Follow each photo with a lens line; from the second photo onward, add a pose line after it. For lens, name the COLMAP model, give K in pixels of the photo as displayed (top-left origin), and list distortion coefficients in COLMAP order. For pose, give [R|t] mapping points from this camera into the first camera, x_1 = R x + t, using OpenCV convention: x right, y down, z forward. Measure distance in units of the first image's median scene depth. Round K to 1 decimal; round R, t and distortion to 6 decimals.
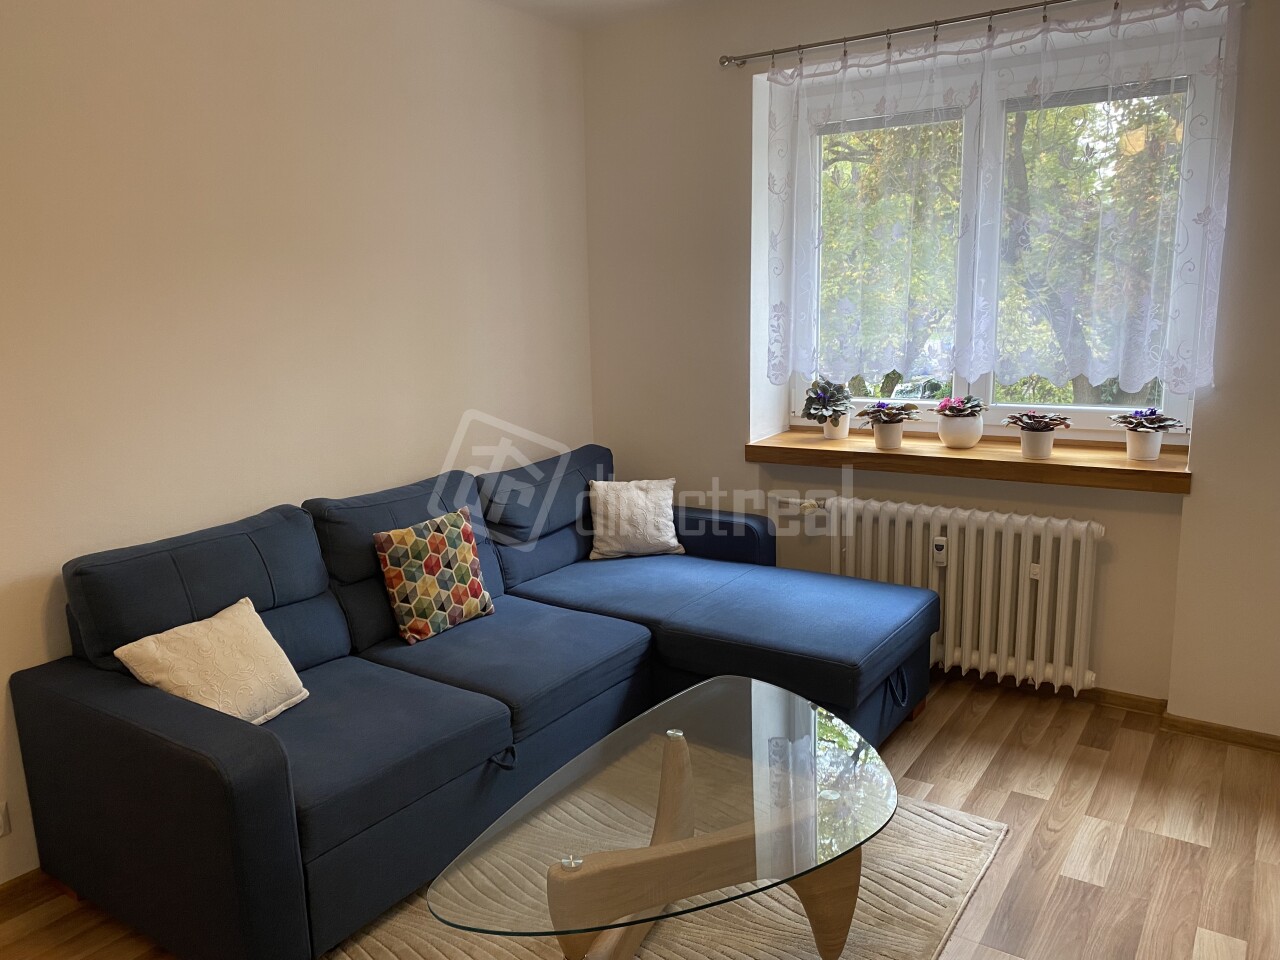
lens RADIAL K [[974.5, 0, 639.2], [0, 974.5, 488.6], [0, 0, 1]] dist [0.035883, -0.041579]
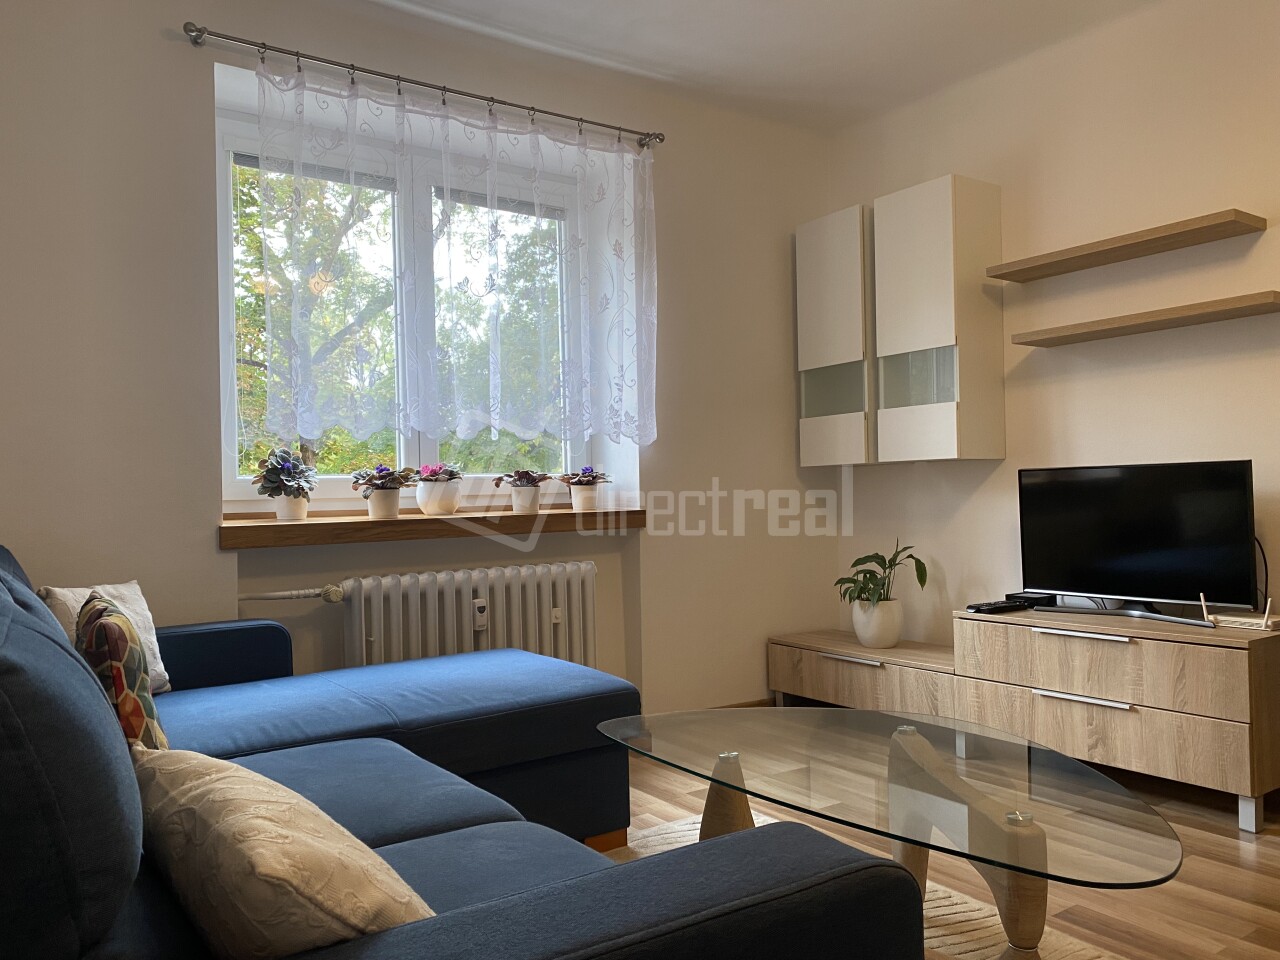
lens RADIAL K [[974.5, 0, 627.5], [0, 974.5, 490.6], [0, 0, 1]] dist [0.035883, -0.041579]
pose [[0.356241, 0.025394, 0.934049, -0.527375], [0.193383, 0.975984, -0.100289, 0.068745], [-0.914164, 0.216356, 0.342775, 0.514514]]
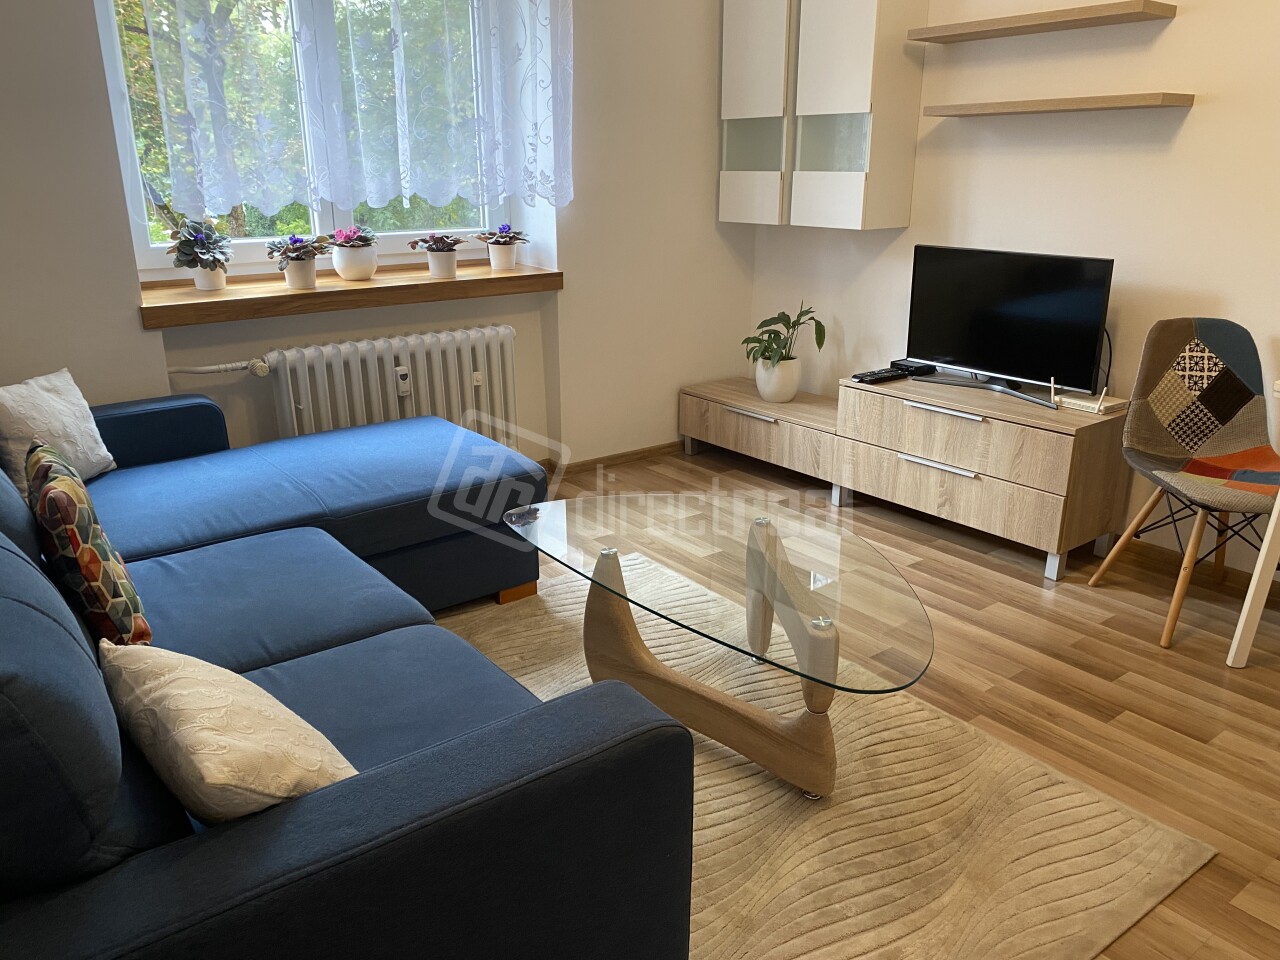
lens RADIAL K [[974.5, 0, 634.7], [0, 974.5, 489.4], [0, 0, 1]] dist [0.035883, -0.041579]
pose [[0.302854, -0.279453, 0.911145, -0.570673], [0.179967, 0.955613, 0.233272, -0.021564], [-0.935891, 0.093329, 0.339703, 0.439009]]
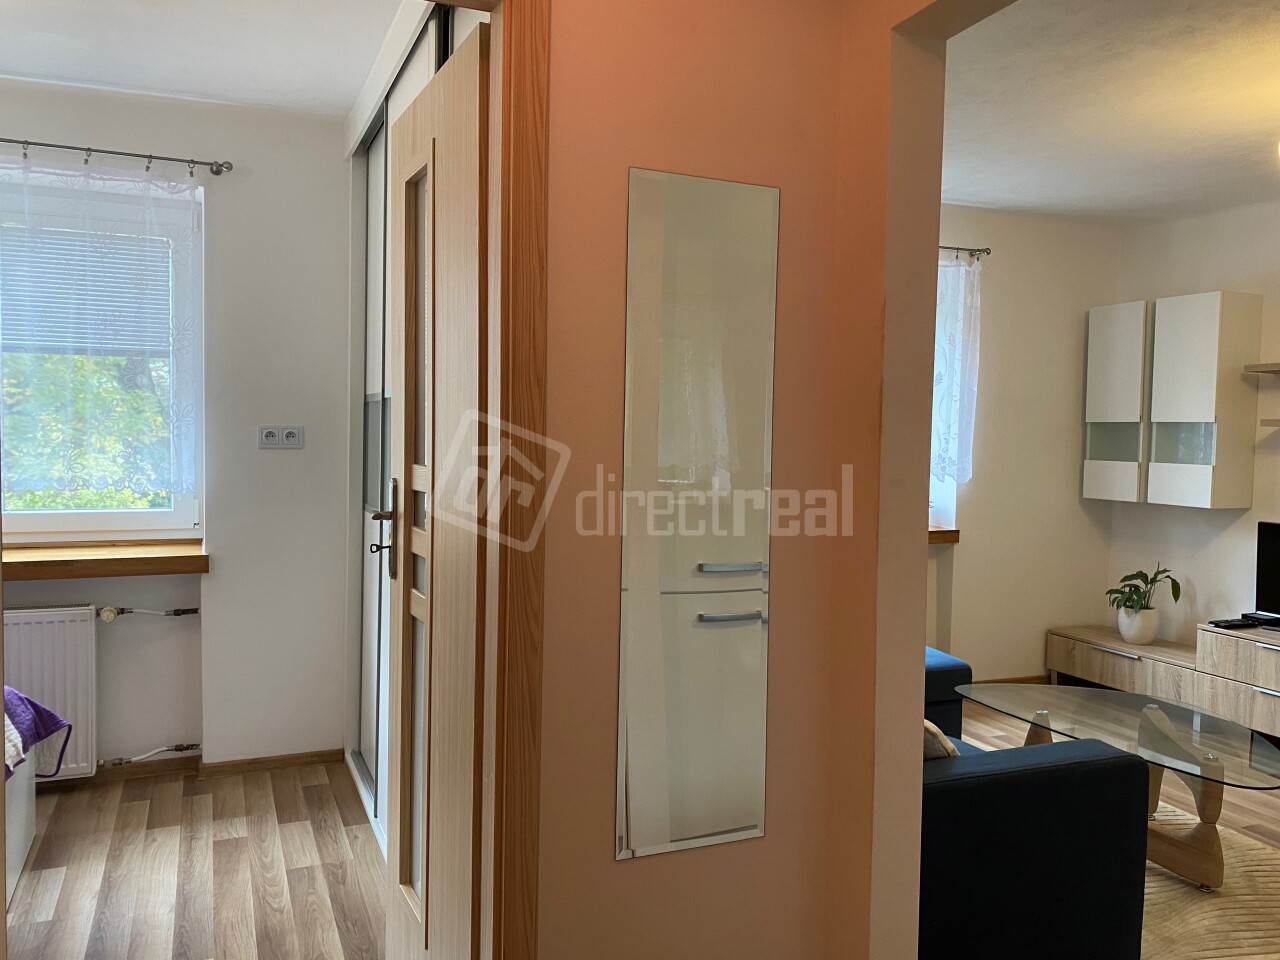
lens RADIAL K [[1035.6, 0, 665.2], [0, 1035.6, 479.7], [0, 0, 1]] dist [0.011932, -0.009342]
pose [[0.520037, -0.003129, 0.854138, -1.057272], [0.132935, 0.988104, -0.077317, -0.027018], [-0.843735, 0.153753, 0.514267, 0.435909]]
